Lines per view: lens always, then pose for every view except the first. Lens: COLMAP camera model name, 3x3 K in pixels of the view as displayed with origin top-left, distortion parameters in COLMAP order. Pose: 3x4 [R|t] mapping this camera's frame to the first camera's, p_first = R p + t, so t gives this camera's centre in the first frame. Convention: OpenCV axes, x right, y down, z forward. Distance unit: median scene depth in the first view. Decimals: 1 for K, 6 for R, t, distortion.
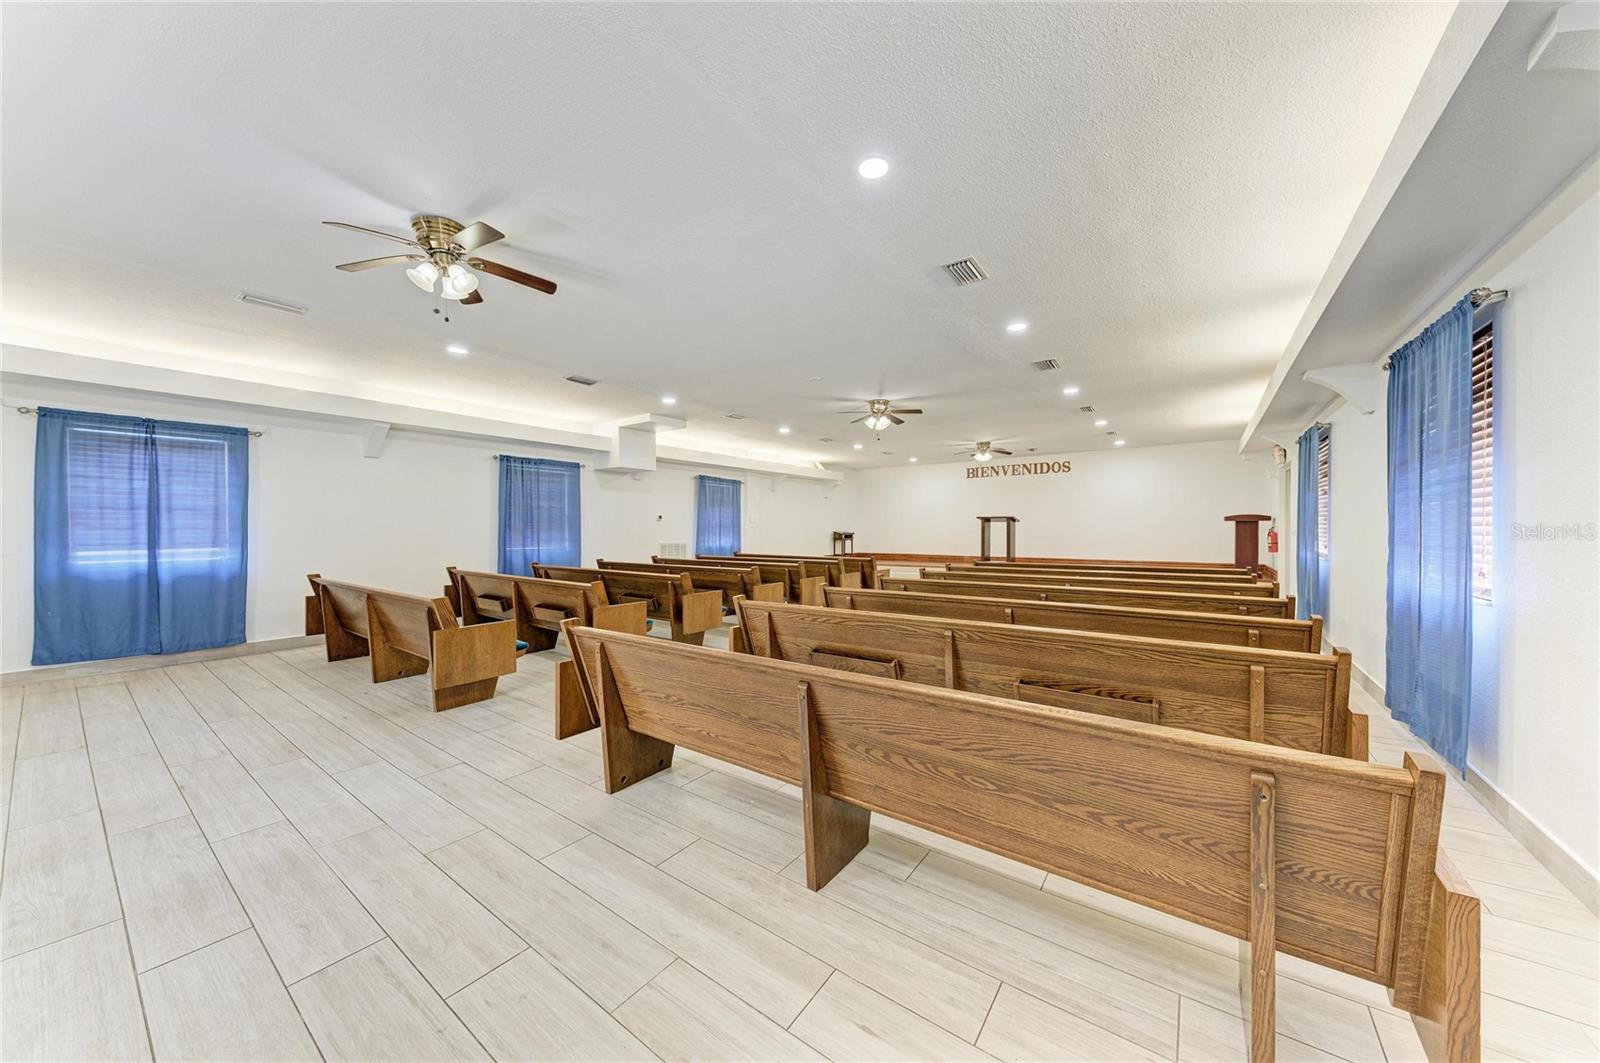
lens RADIAL K [[541.9, 0, 799.1], [0, 541.9, 525.5], [0, 0, 1]] dist [0.018237, -0.004334]
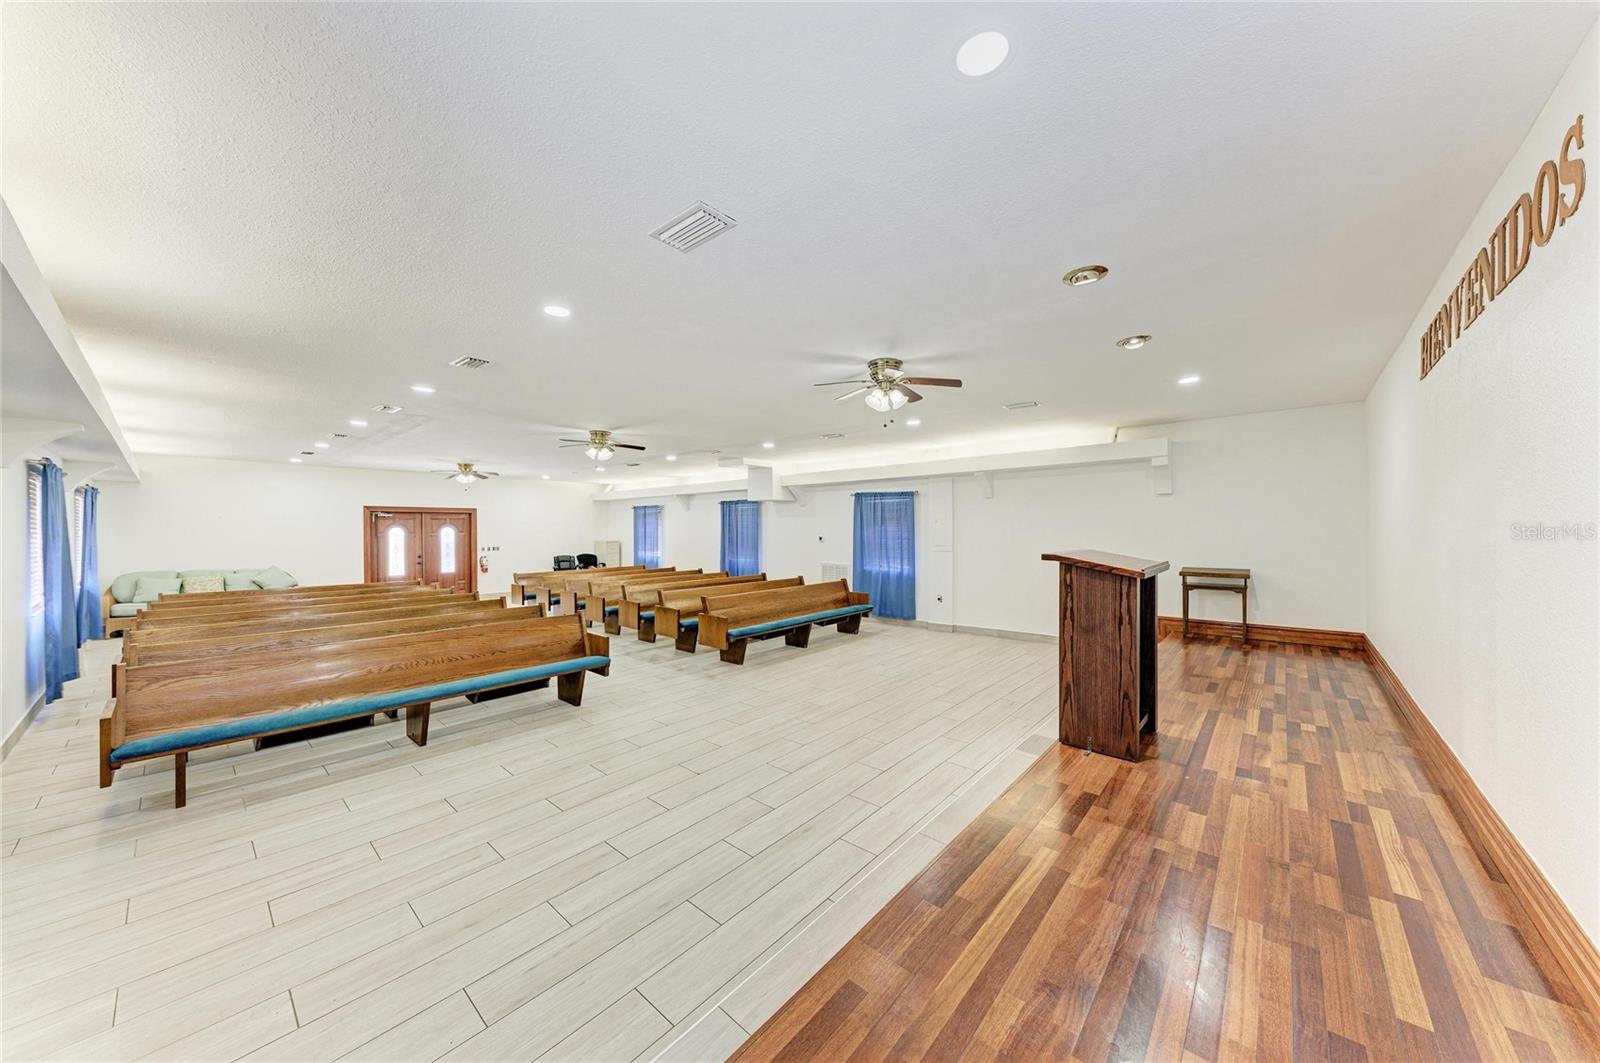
lens RADIAL K [[541.9, 0, 804.0], [0, 541.9, 531.9], [0, 0, 1]] dist [0.018237, -0.004334]
pose [[-0.090810, 0.009387, -0.995824, 0.866357], [0.009578, 0.999918, 0.008552, -0.040524], [0.995822, -0.008761, -0.090892, 1.146273]]
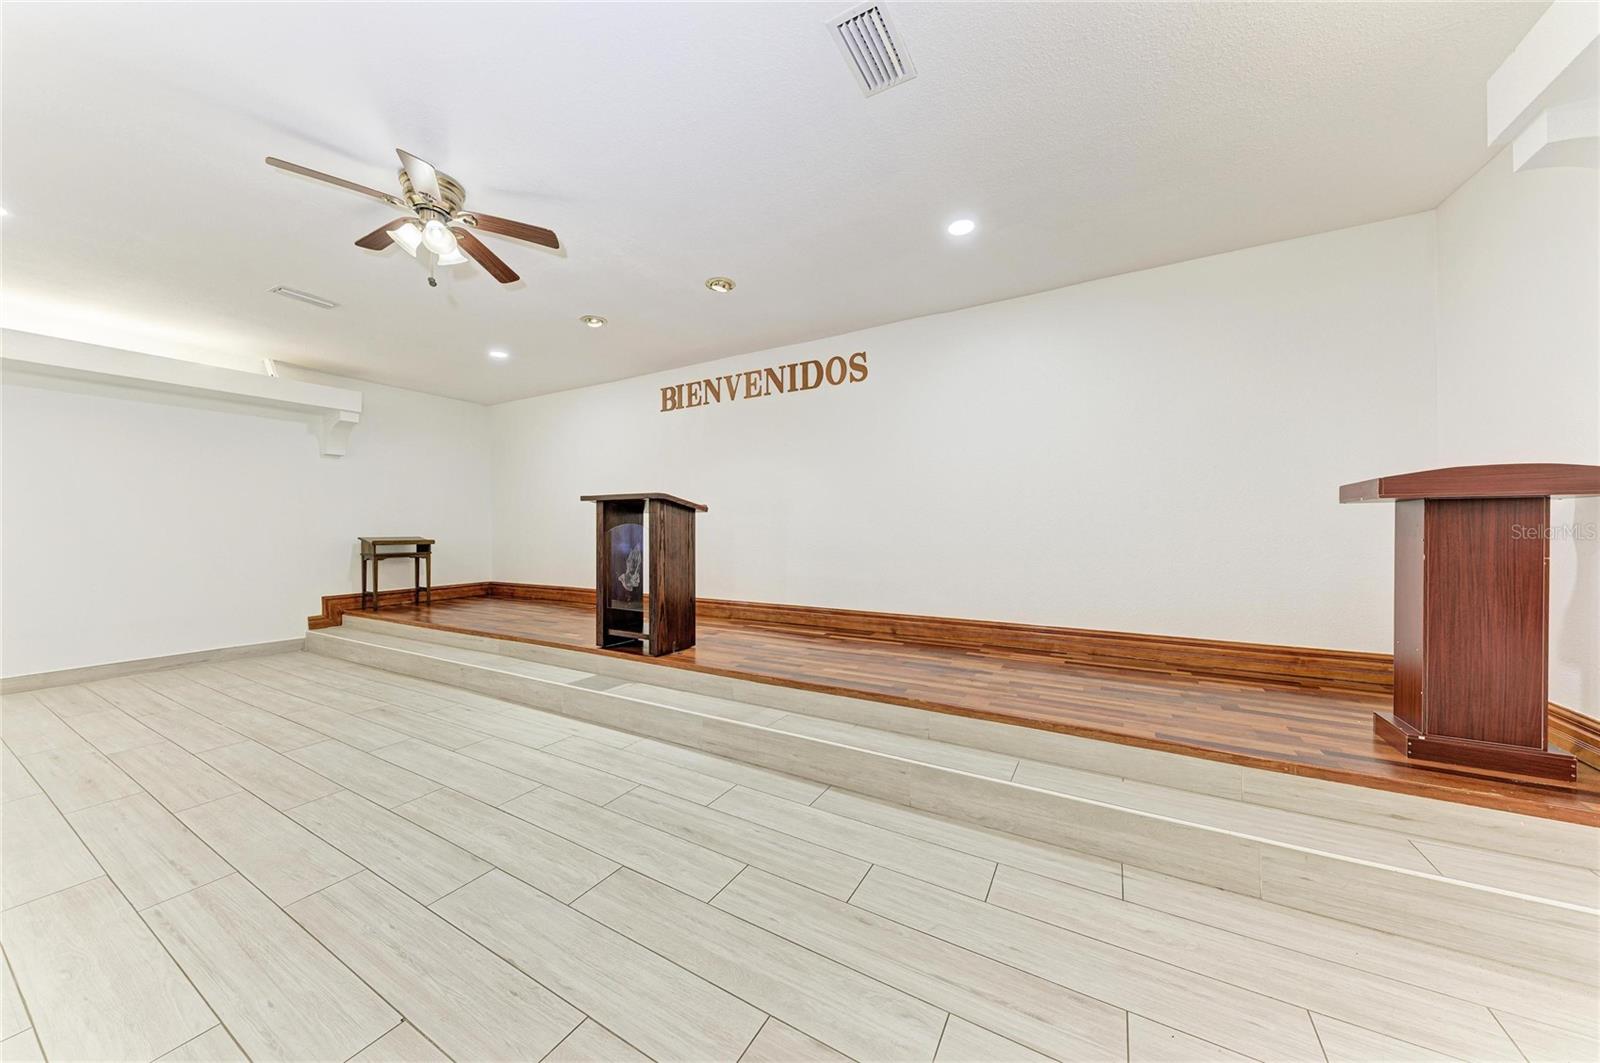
lens RADIAL K [[541.9, 0, 801.3], [0, 541.9, 531.2], [0, 0, 1]] dist [0.018237, -0.004334]
pose [[0.994230, 0.001157, 0.107262, 0.563059], [-0.002091, 0.999961, 0.008595, 0.003035], [-0.107248, -0.008769, 0.994194, 0.860493]]
